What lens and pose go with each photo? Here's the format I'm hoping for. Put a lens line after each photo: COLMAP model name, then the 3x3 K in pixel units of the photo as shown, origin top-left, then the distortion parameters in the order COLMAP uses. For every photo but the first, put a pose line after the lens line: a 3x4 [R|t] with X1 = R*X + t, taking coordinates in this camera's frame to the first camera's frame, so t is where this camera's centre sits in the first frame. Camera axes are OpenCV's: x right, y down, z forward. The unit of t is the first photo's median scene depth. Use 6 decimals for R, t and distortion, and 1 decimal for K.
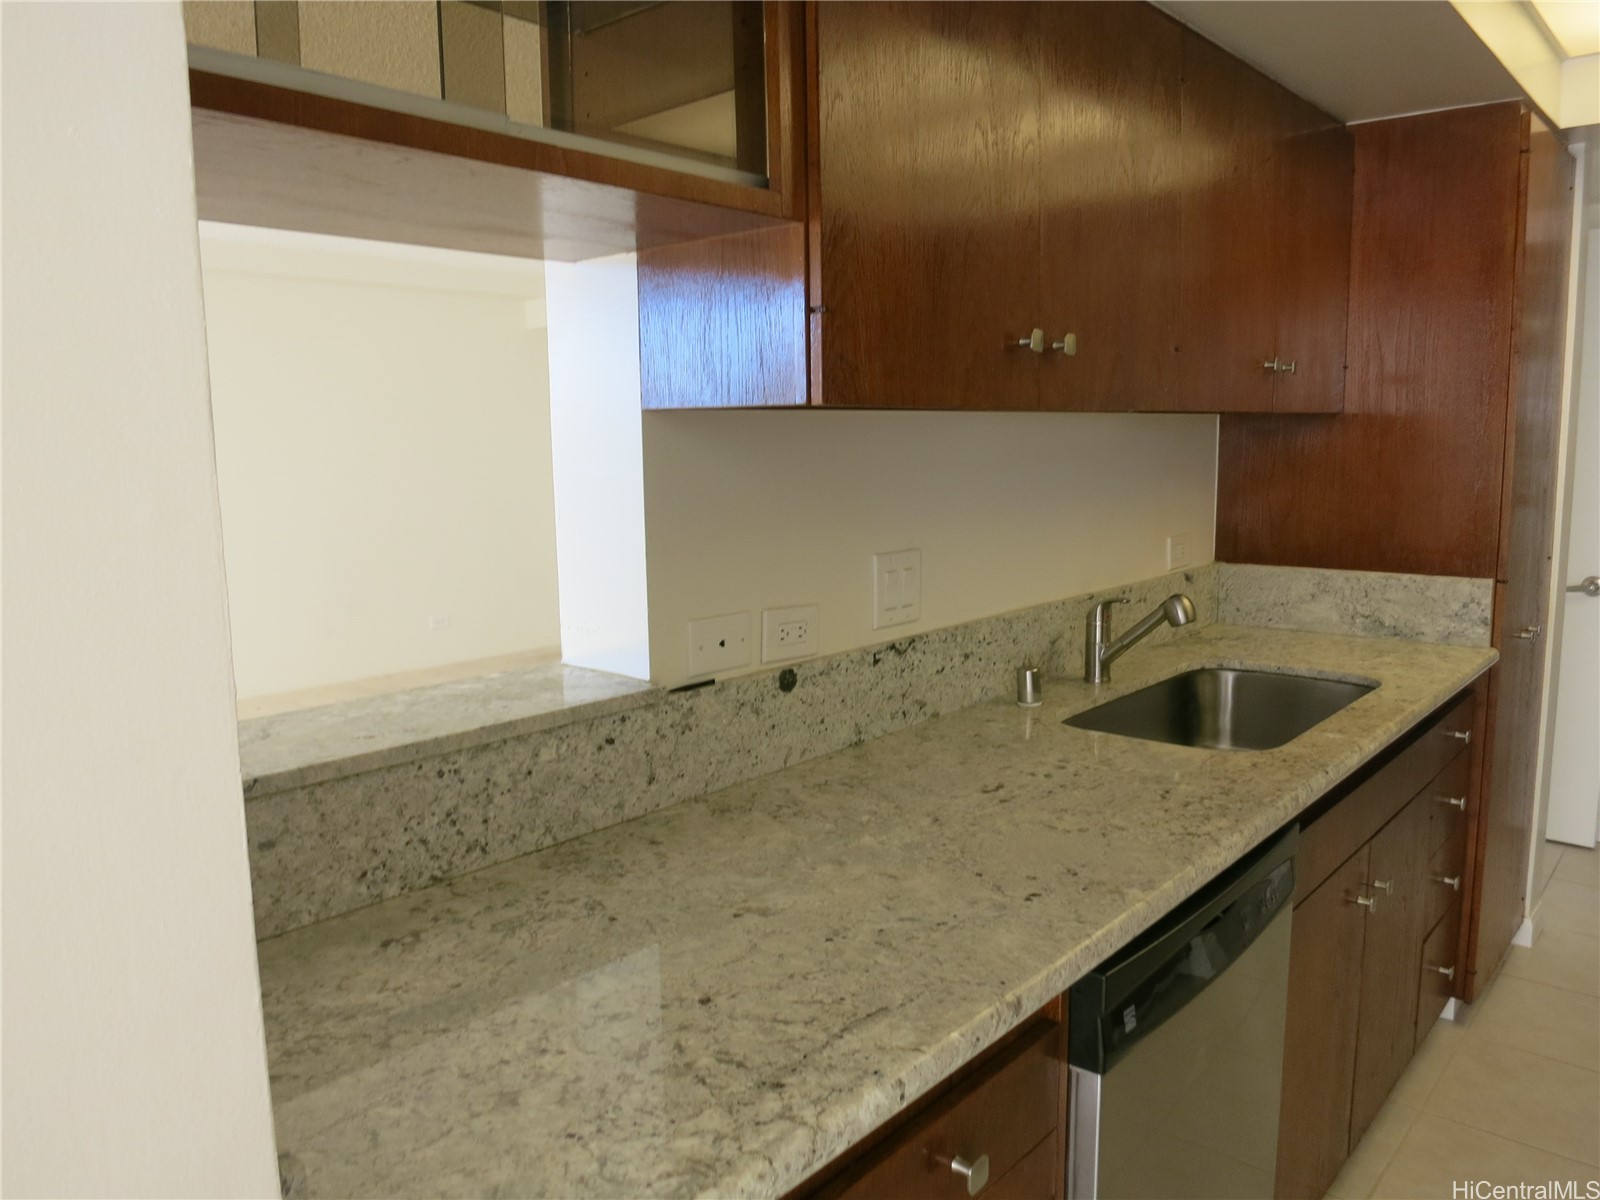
lens RADIAL K [[1156.9, 0, 800.0], [0, 1156.9, 600.0], [0, 0, 1]] dist [-0.033635, -0.008223]
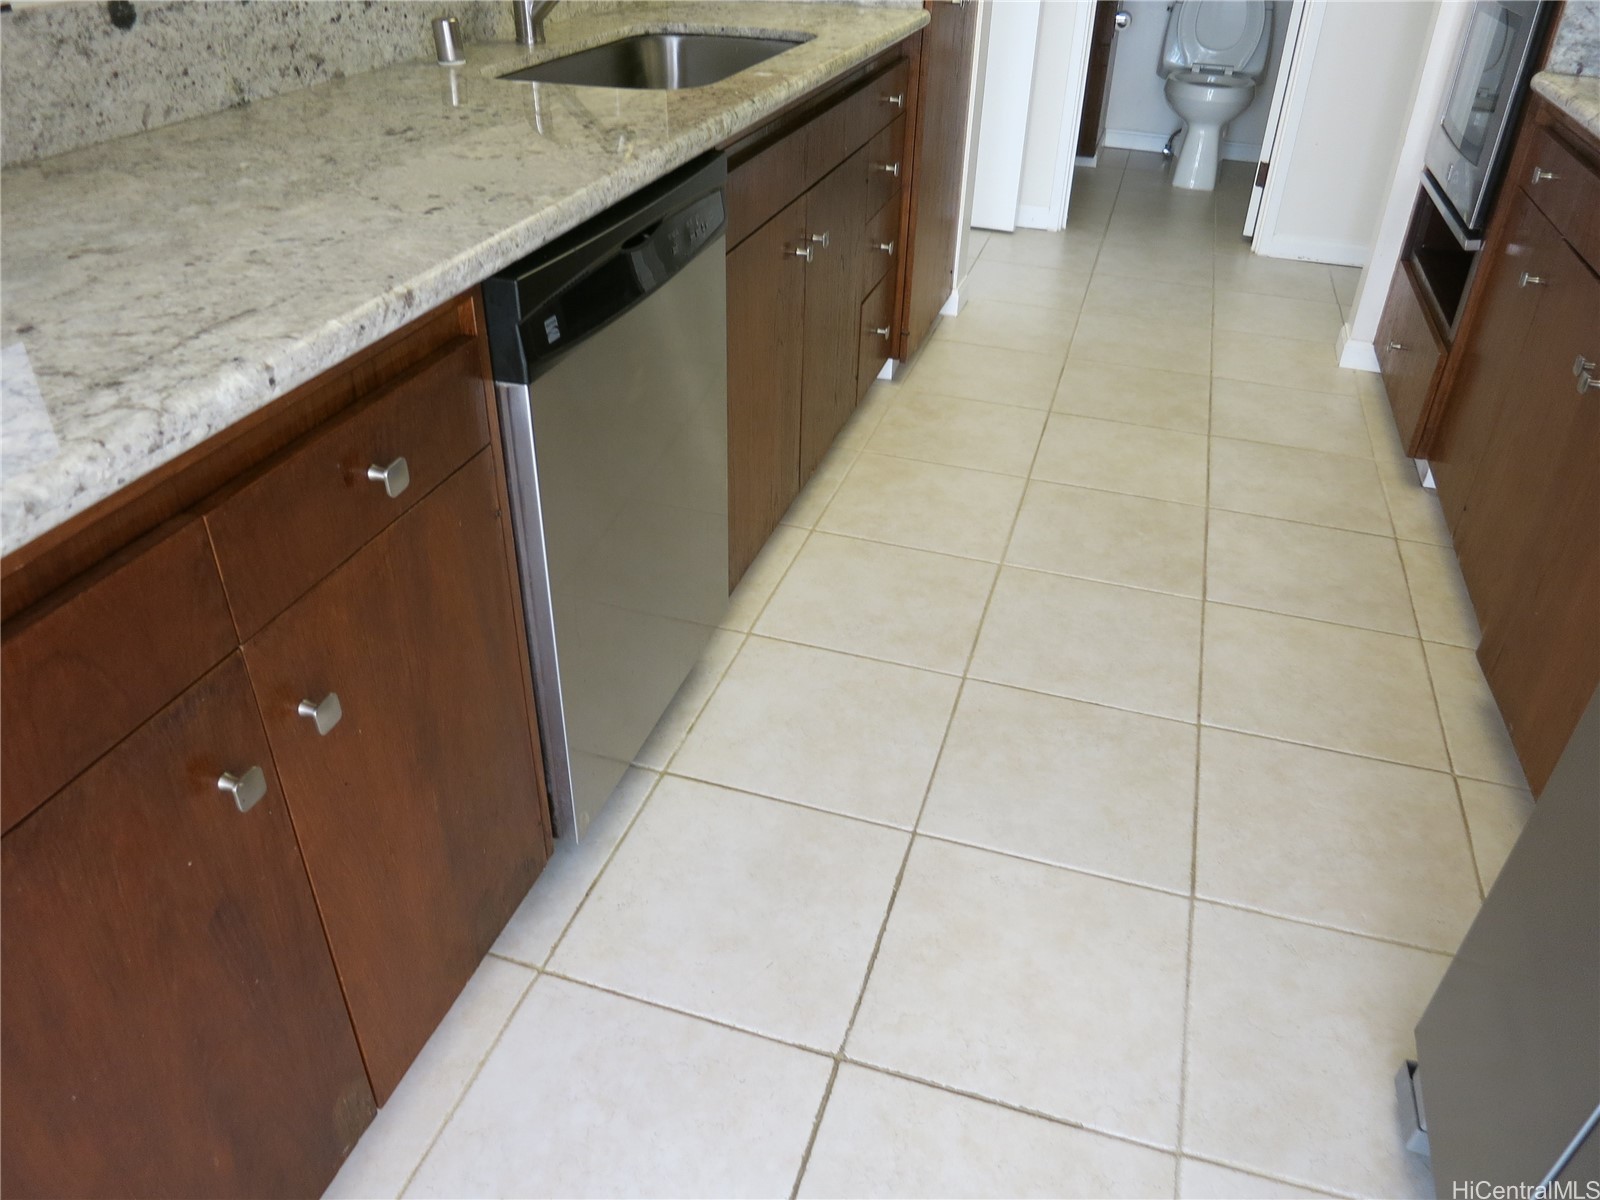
lens RADIAL K [[1150.7, 0, 800.0], [0, 1150.7, 600.0], [0, 0, 1]] dist [-0.035740, -0.003597]
pose [[0.912615, -0.195626, 0.358977, 0.076735], [0.022175, 0.900475, 0.434342, 0.140029], [-0.408218, -0.388427, 0.826125, 0.010595]]
